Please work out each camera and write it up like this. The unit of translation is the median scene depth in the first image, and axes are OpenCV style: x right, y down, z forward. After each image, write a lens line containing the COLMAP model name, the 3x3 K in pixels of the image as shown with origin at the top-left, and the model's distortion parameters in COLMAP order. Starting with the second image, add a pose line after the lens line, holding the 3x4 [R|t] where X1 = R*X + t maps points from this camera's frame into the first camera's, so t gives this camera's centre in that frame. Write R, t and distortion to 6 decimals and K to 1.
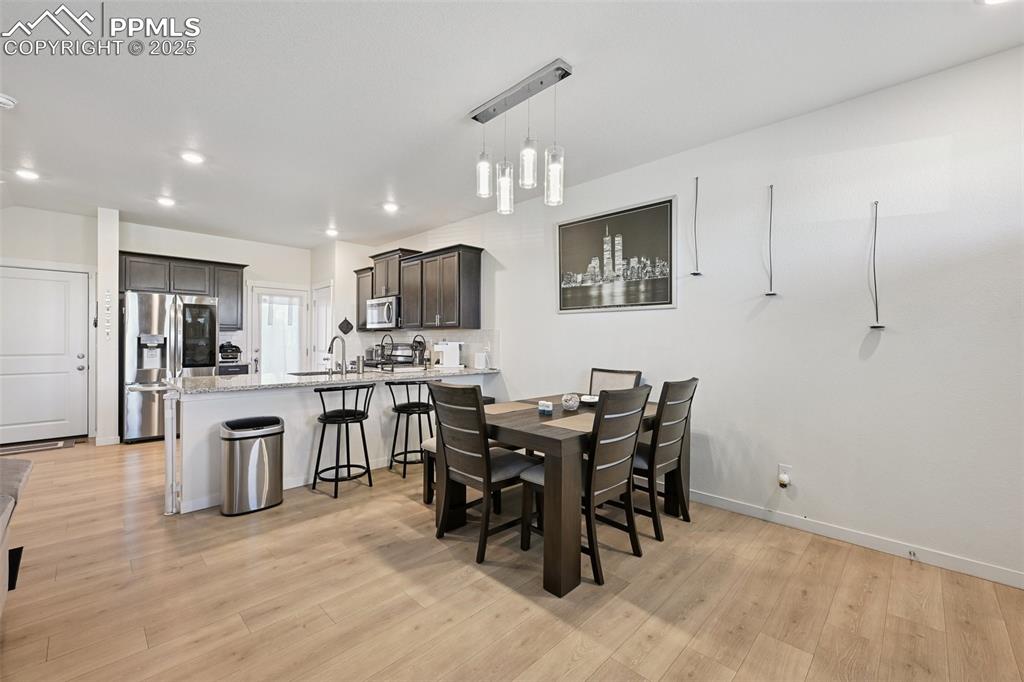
lens RADIAL K [[422.2, 0, 513.0], [0, 422.2, 338.4], [0, 0, 1]] dist [-0.003253, 0.001966]
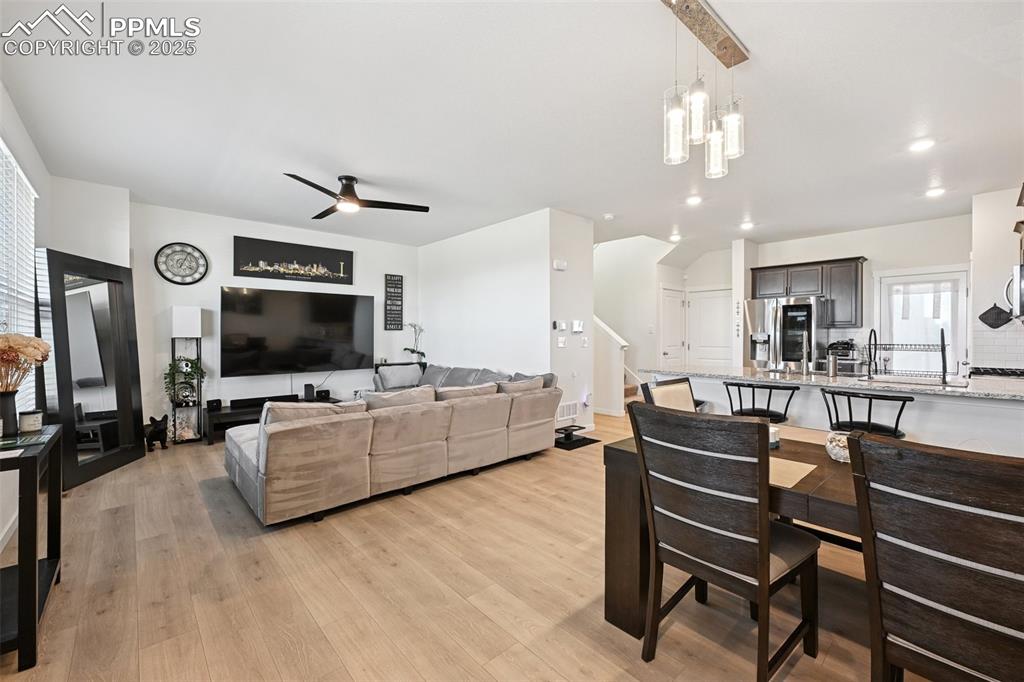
lens RADIAL K [[422.2, 0, 516.2], [0, 422.2, 338.6], [0, 0, 1]] dist [-0.003253, 0.001966]
pose [[-0.056260, 0.004183, -0.998407, 0.412400], [0.003884, 0.999985, 0.003971, 0.001261], [0.998409, -0.003655, -0.056276, 0.344286]]
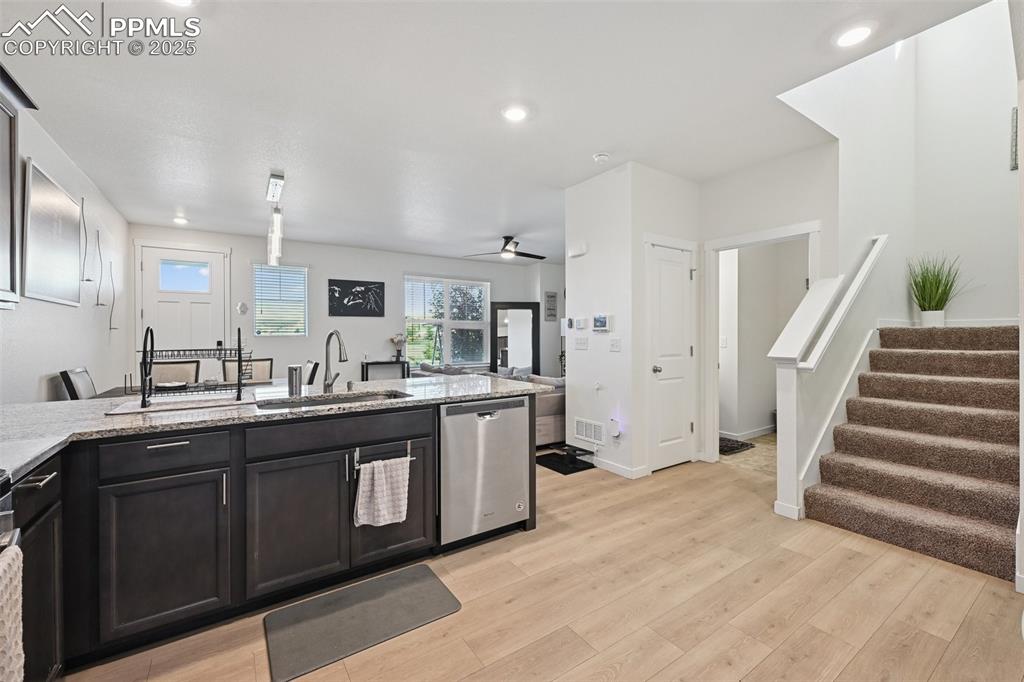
lens RADIAL K [[422.2, 0, 514.7], [0, 422.2, 341.0], [0, 0, 1]] dist [-0.003253, 0.001966]
pose [[-0.981026, -0.004796, 0.193816, -0.623549], [-0.002646, 0.999932, 0.011353, 0.000475], [-0.193857, 0.010625, -0.980972, 1.224351]]
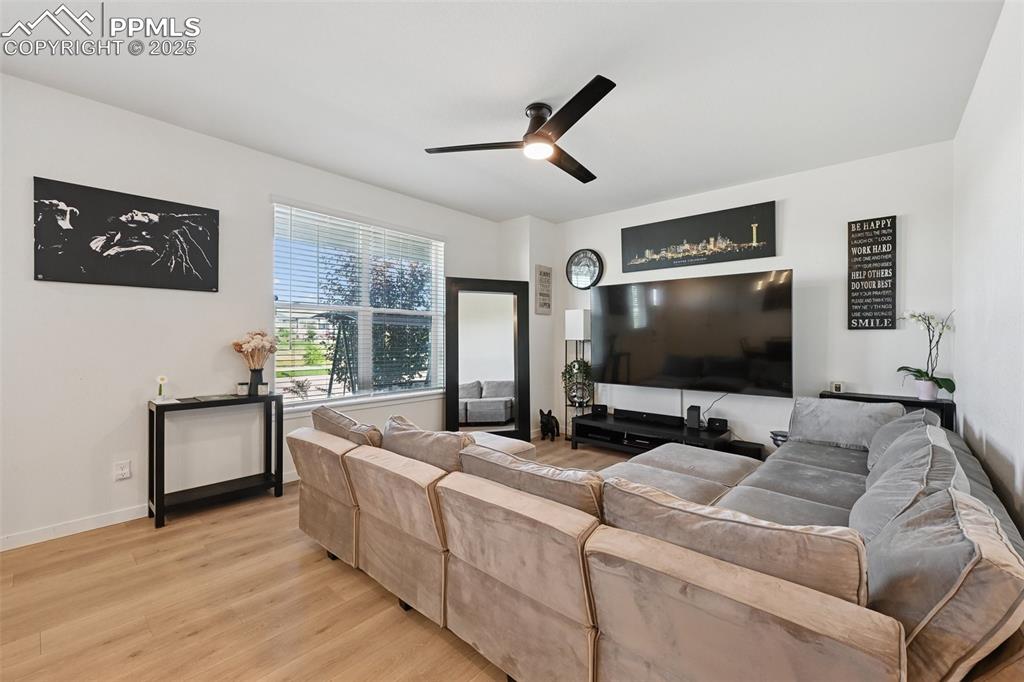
lens RADIAL K [[422.2, 0, 514.3], [0, 422.2, 339.9], [0, 0, 1]] dist [-0.003253, 0.001966]
pose [[-0.998502, -0.009403, -0.053901, -0.301898], [-0.009488, 0.999954, 0.001306, 0.000070], [0.053886, 0.001815, -0.998545, 0.526803]]
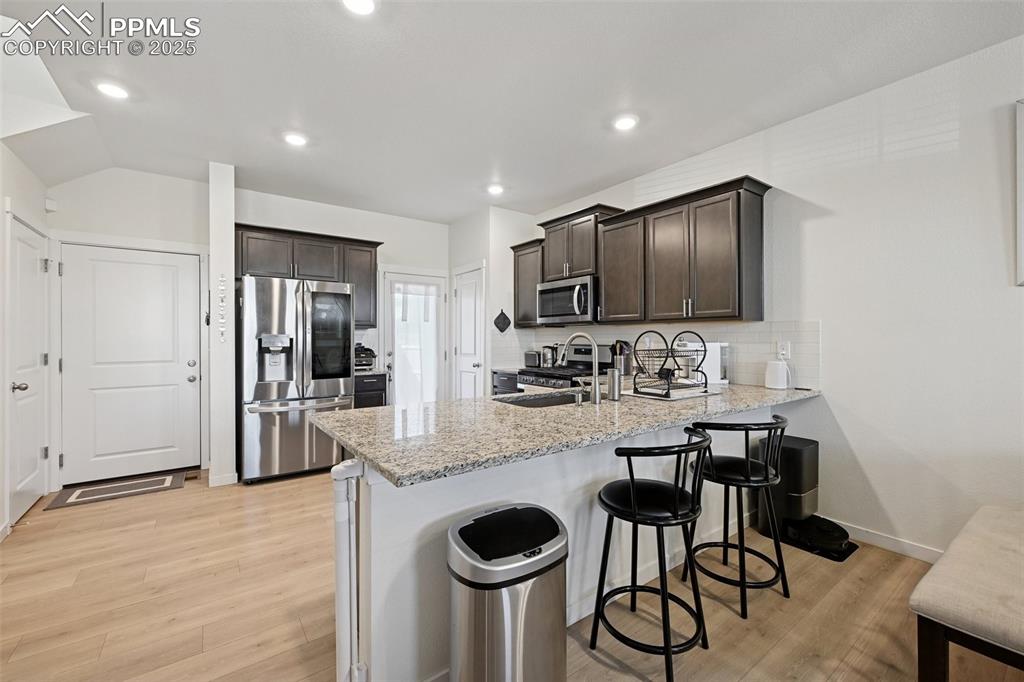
lens RADIAL K [[422.2, 0, 511.9], [0, 422.2, 335.7], [0, 0, 1]] dist [-0.003253, 0.001966]
pose [[0.986469, -0.007348, -0.163786, -0.327858], [0.007125, 0.999973, -0.001951, -0.002475], [0.163796, 0.000758, 0.986494, 0.342167]]
